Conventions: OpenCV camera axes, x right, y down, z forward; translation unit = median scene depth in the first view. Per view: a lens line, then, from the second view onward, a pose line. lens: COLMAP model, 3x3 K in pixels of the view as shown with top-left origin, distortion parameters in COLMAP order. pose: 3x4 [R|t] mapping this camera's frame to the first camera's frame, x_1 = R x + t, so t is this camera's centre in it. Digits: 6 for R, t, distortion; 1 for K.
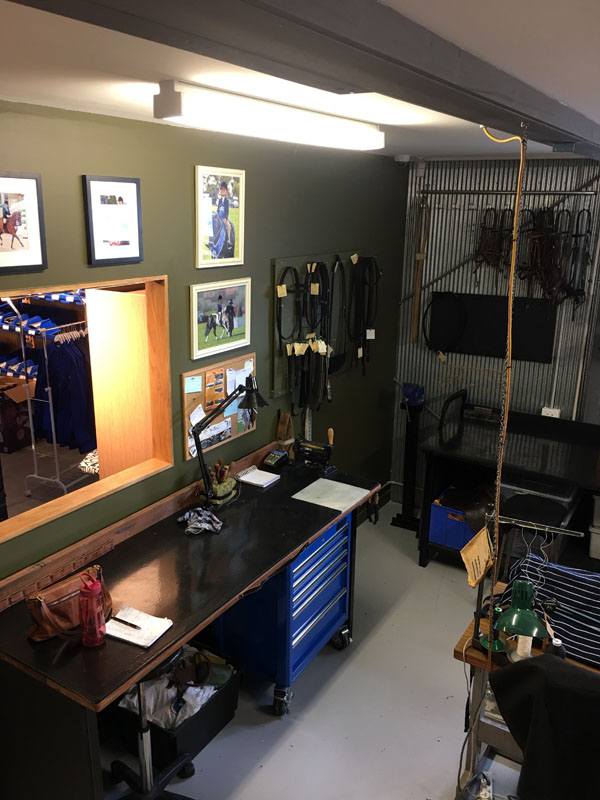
lens RADIAL K [[669.9, 0, 293.0], [0, 669.9, 399.8], [0, 0, 1]] dist [0.082881, -0.119724]
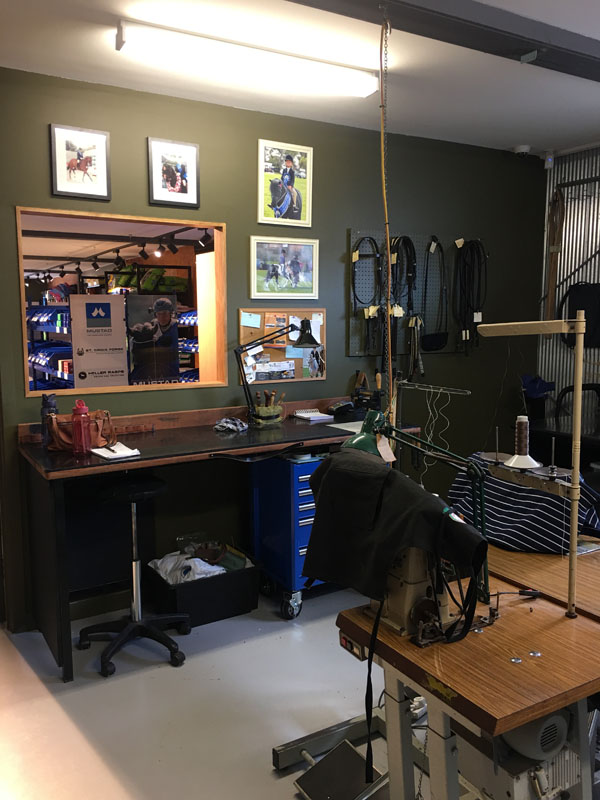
lens RADIAL K [[669.9, 0, 293.0], [0, 669.9, 399.8], [0, 0, 1]] dist [0.082881, -0.119724]
pose [[0.890432, 0.040178, -0.453340, 0.458906], [-0.112019, 0.984800, -0.132745, 0.263185], [0.441116, 0.168983, 0.881398, 0.004839]]
